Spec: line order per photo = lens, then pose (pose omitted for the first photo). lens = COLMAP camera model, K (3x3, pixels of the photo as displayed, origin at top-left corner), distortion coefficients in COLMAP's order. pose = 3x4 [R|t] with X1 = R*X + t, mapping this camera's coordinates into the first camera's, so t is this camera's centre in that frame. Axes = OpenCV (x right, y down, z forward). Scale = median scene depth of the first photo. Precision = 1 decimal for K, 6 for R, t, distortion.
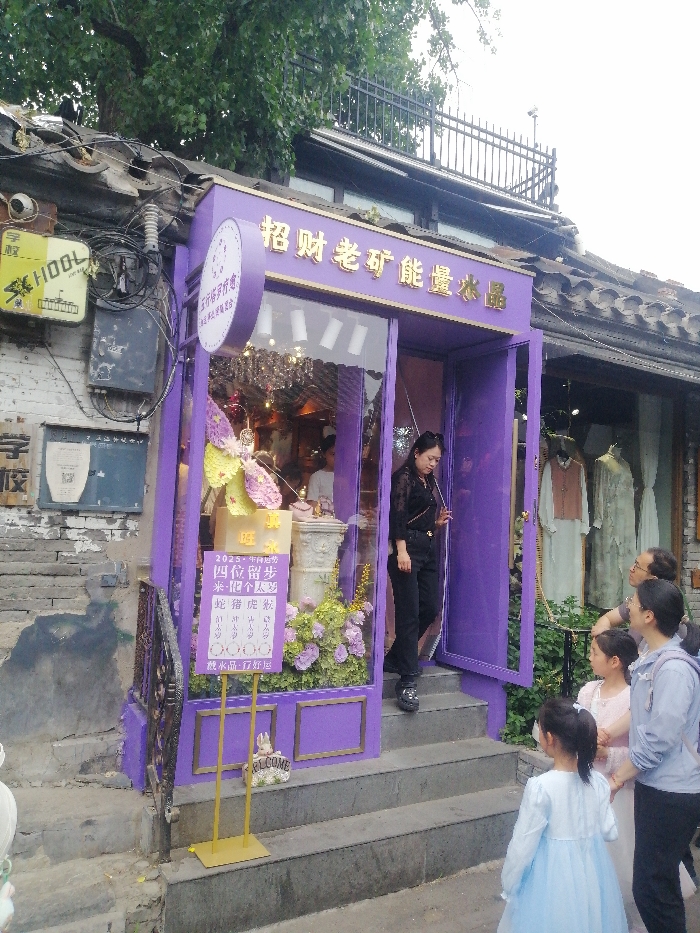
lens RADIAL K [[709.1, 0, 358.9], [0, 709.1, 471.9], [0, 0, 1]] dist [0.000894, -0.012689]
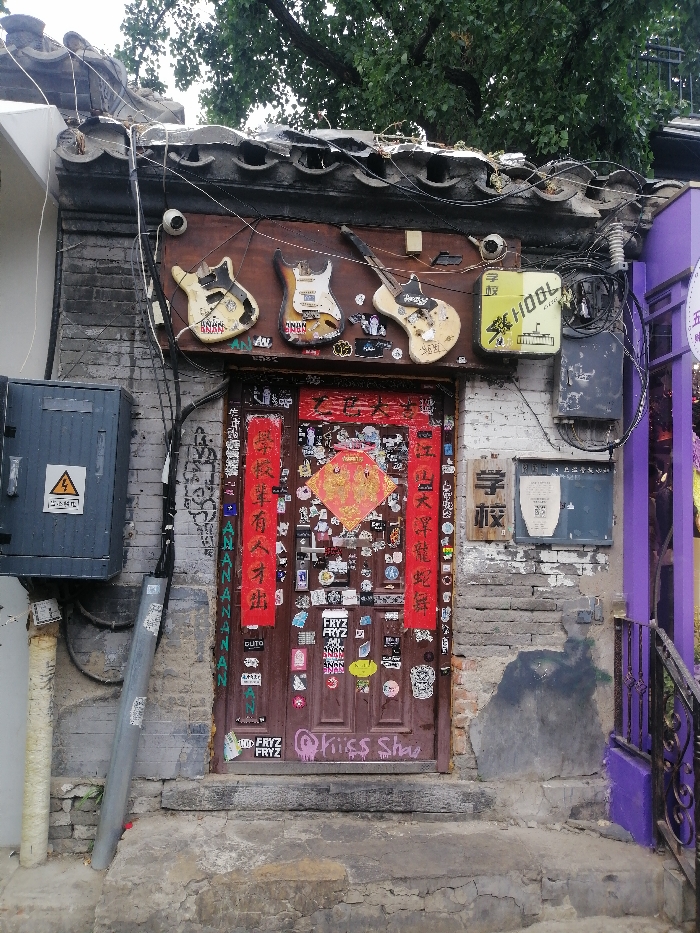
lens RADIAL K [[709.1, 0, 355.3], [0, 709.1, 471.2], [0, 0, 1]] dist [0.000894, -0.012689]
pose [[0.921132, -0.050848, -0.385916, -0.265047], [0.039733, 0.998535, -0.036730, -0.021646], [0.387218, 0.018500, 0.921803, -0.010760]]
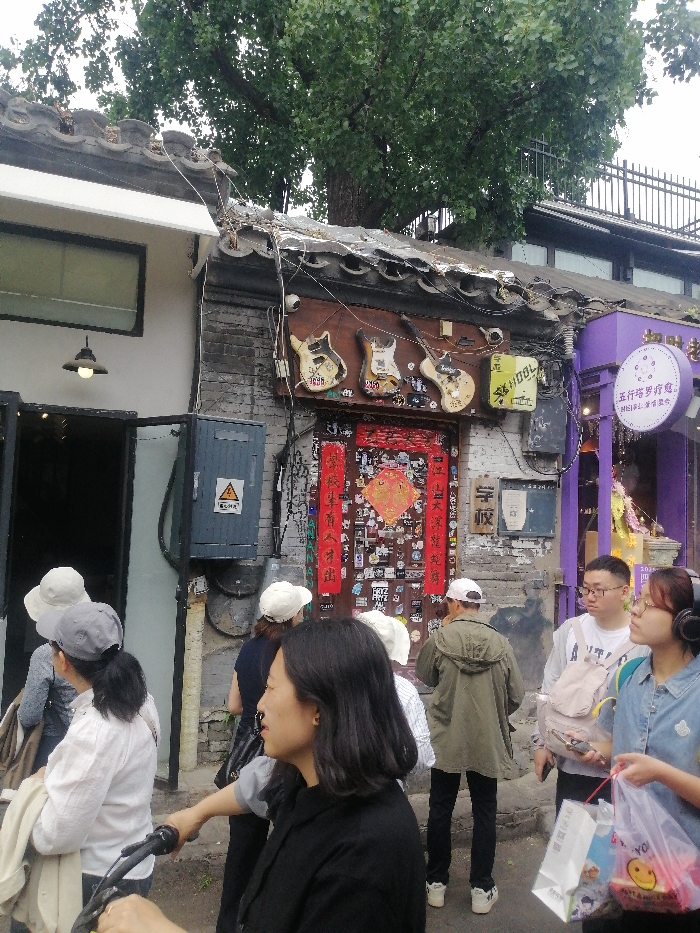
lens RADIAL K [[709.1, 0, 349.5], [0, 709.1, 469.1], [0, 0, 1]] dist [0.000894, -0.012689]
pose [[0.991177, -0.017037, -0.131449, -0.555310], [0.015488, 0.999798, -0.012800, -0.071743], [0.131641, 0.010651, 0.991240, -0.505933]]
